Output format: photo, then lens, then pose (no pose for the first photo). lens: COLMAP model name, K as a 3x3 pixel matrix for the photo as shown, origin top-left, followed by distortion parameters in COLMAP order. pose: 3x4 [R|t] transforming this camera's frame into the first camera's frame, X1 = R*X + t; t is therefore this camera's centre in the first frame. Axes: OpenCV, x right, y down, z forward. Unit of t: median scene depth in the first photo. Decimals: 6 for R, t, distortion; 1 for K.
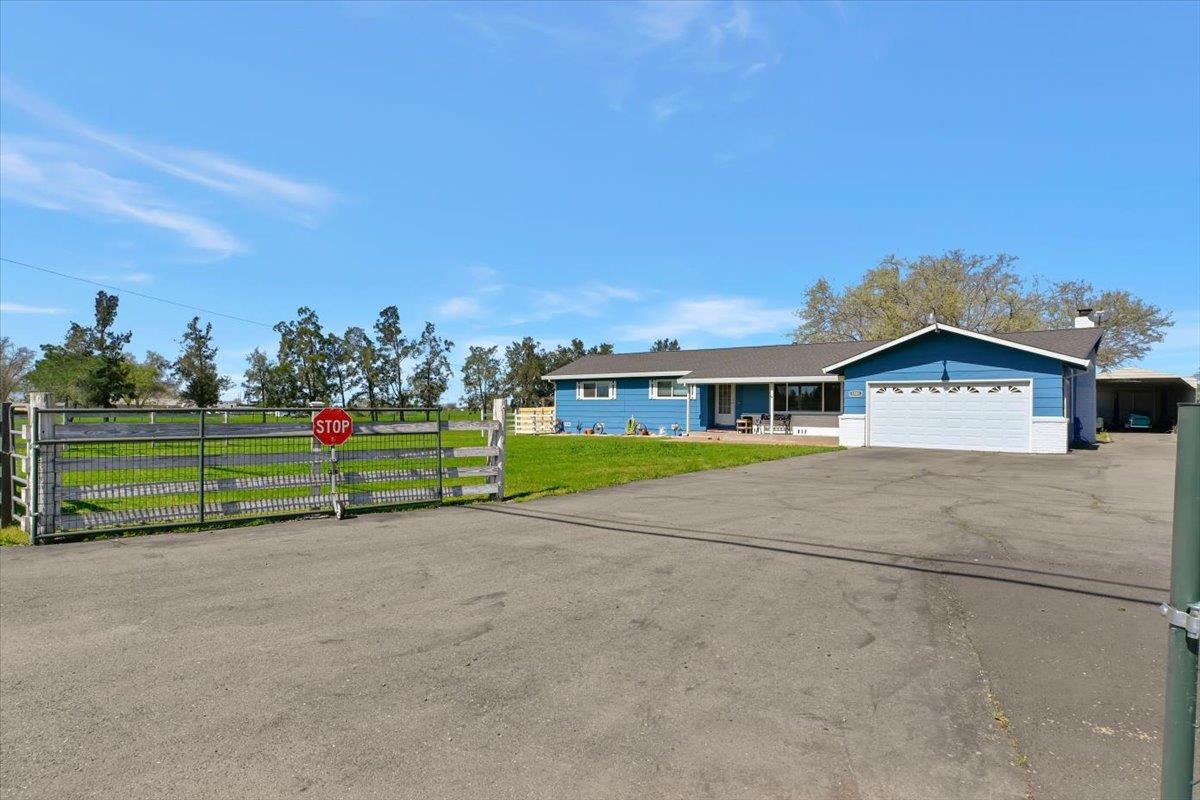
lens RADIAL K [[646.9, 0, 600.0], [0, 646.9, 400.0], [0, 0, 1]] dist [-0.001999, 0.000121]
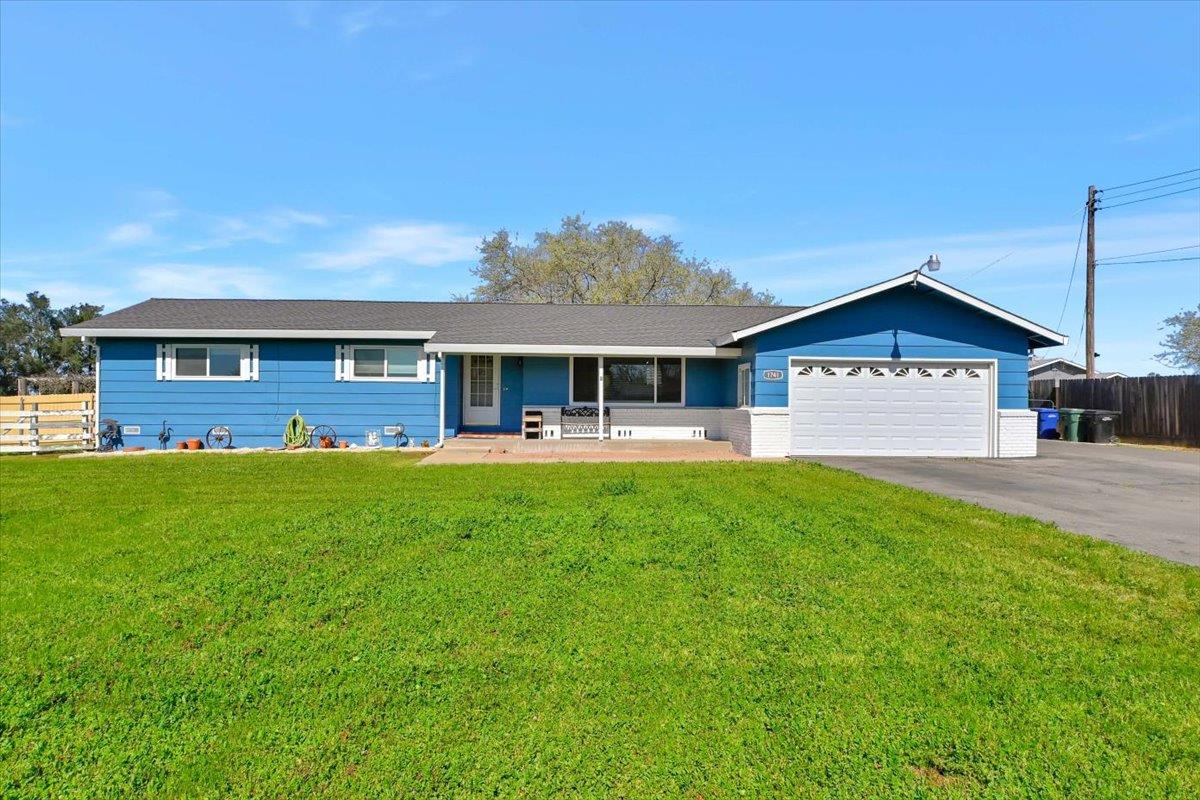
lens RADIAL K [[646.9, 0, 600.0], [0, 646.9, 400.0], [0, 0, 1]] dist [-0.001999, 0.000121]
pose [[0.759929, -0.003118, 0.649998, -0.121921], [-0.008973, 0.999843, 0.015287, 0.005150], [-0.649944, -0.017450, 0.759782, 0.498796]]
